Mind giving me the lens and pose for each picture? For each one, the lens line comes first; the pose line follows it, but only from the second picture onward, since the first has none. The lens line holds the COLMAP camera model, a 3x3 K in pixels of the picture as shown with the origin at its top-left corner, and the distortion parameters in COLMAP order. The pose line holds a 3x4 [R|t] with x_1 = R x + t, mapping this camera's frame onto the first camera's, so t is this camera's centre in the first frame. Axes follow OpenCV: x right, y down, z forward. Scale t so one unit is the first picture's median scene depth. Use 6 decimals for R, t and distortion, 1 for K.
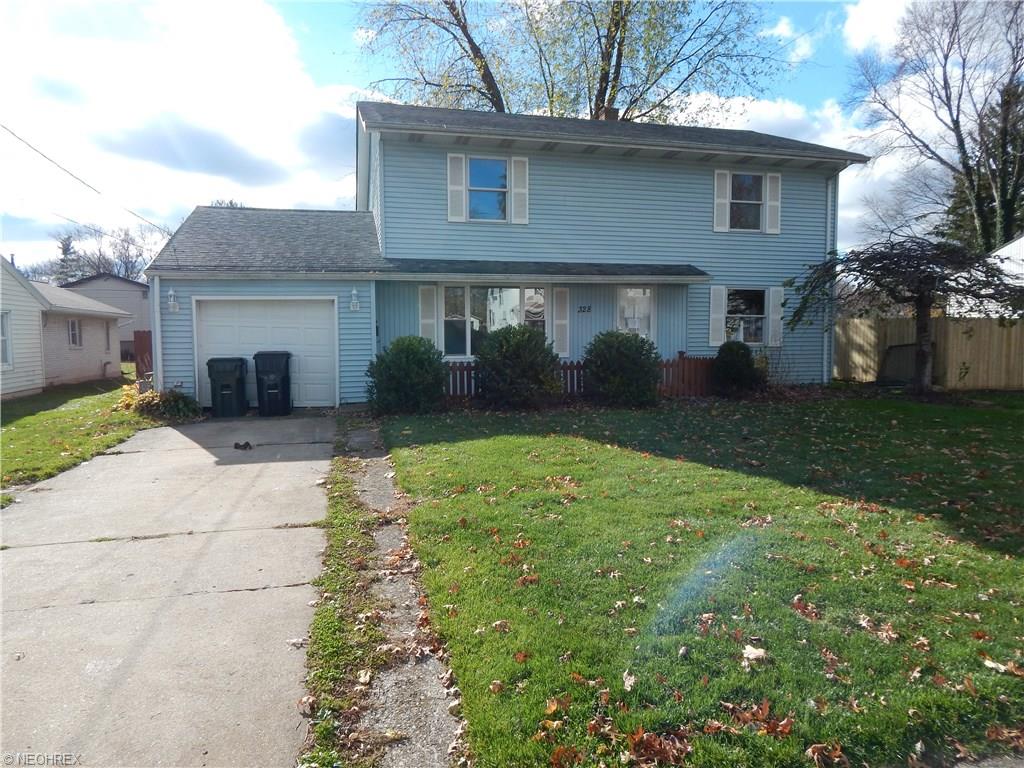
lens RADIAL K [[664.6, 0, 511.5], [0, 664.6, 386.4], [0, 0, 1]] dist [0.002873, -0.002464]
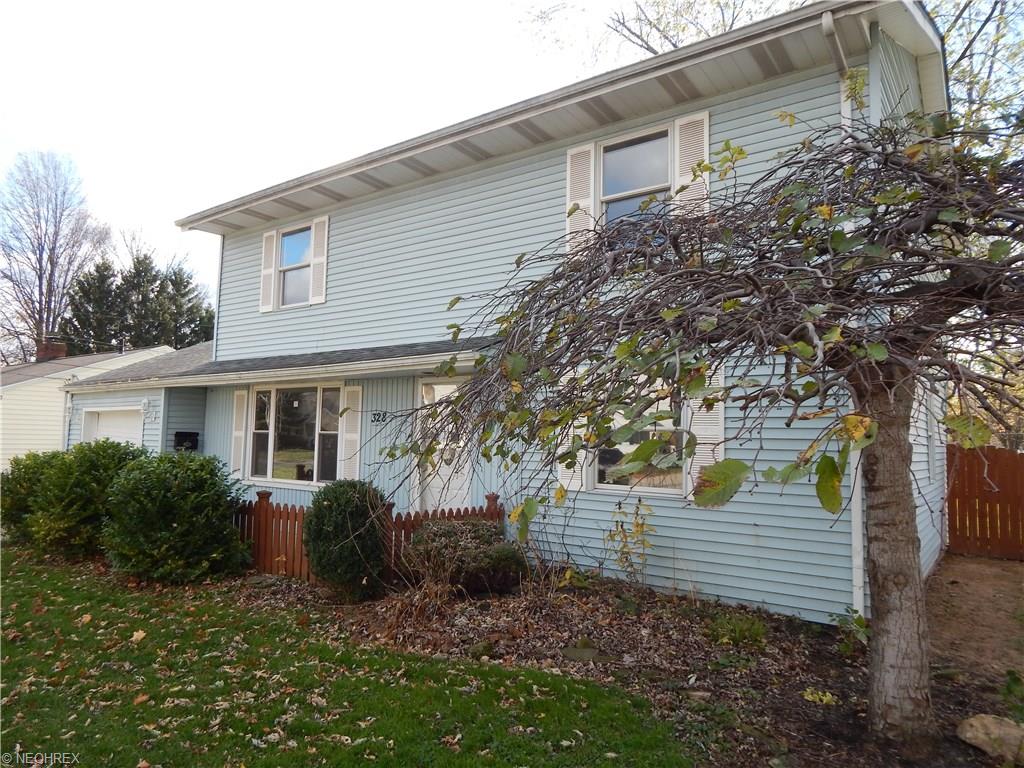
lens RADIAL K [[664.6, 0, 510.9], [0, 664.6, 382.4], [0, 0, 1]] dist [0.002873, -0.002464]
pose [[0.629328, -0.025773, -0.776713, 0.747418], [-0.055940, 0.995355, -0.078353, -0.112127], [0.775124, 0.092759, 0.624963, 0.724913]]
